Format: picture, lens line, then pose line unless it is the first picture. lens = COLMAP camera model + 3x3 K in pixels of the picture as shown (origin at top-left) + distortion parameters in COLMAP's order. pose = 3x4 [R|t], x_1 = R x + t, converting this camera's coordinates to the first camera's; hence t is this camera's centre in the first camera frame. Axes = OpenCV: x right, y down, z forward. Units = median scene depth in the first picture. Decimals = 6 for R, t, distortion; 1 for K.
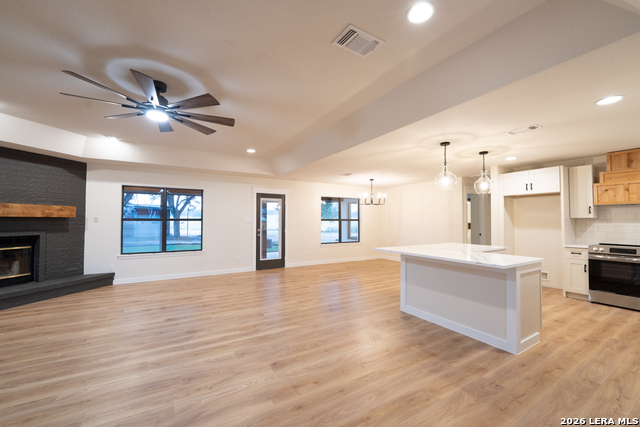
lens RADIAL K [[264.7, 0, 321.5], [0, 264.7, 213.9], [0, 0, 1]] dist [-0.007329, -0.000147]
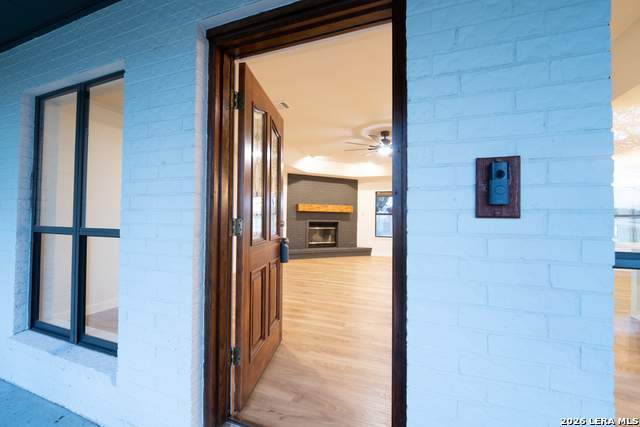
lens RADIAL K [[264.7, 0, 321.5], [0, 264.7, 213.9], [0, 0, 1]] dist [-0.007329, -0.000147]
pose [[0.634376, -0.007010, -0.772993, 0.354592], [0.008434, 0.999962, -0.002146, 0.033794], [0.772979, -0.005158, 0.634411, -0.334101]]
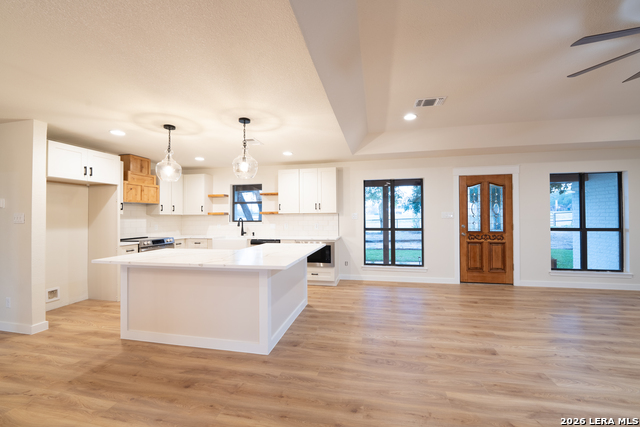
lens RADIAL K [[261.9, 0, 320.0], [0, 261.9, 213.5], [0, 0, 1]] dist [-0.011117, -0.000139]
pose [[-0.739300, 0.010982, 0.673286, -0.243782], [-0.011913, 0.999497, -0.029384, 0.039928], [-0.673271, -0.029745, -0.738798, 1.483366]]
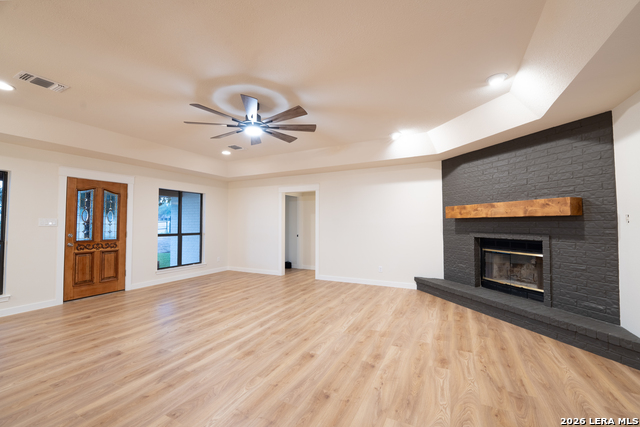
lens RADIAL K [[264.7, 0, 321.5], [0, 264.7, 213.9], [0, 0, 1]] dist [-0.007329, -0.000147]
pose [[-0.842678, -0.018586, -0.538097, -0.192150], [0.015770, 0.998123, -0.059171, 0.048681], [0.538187, -0.058348, -0.840803, 1.592934]]
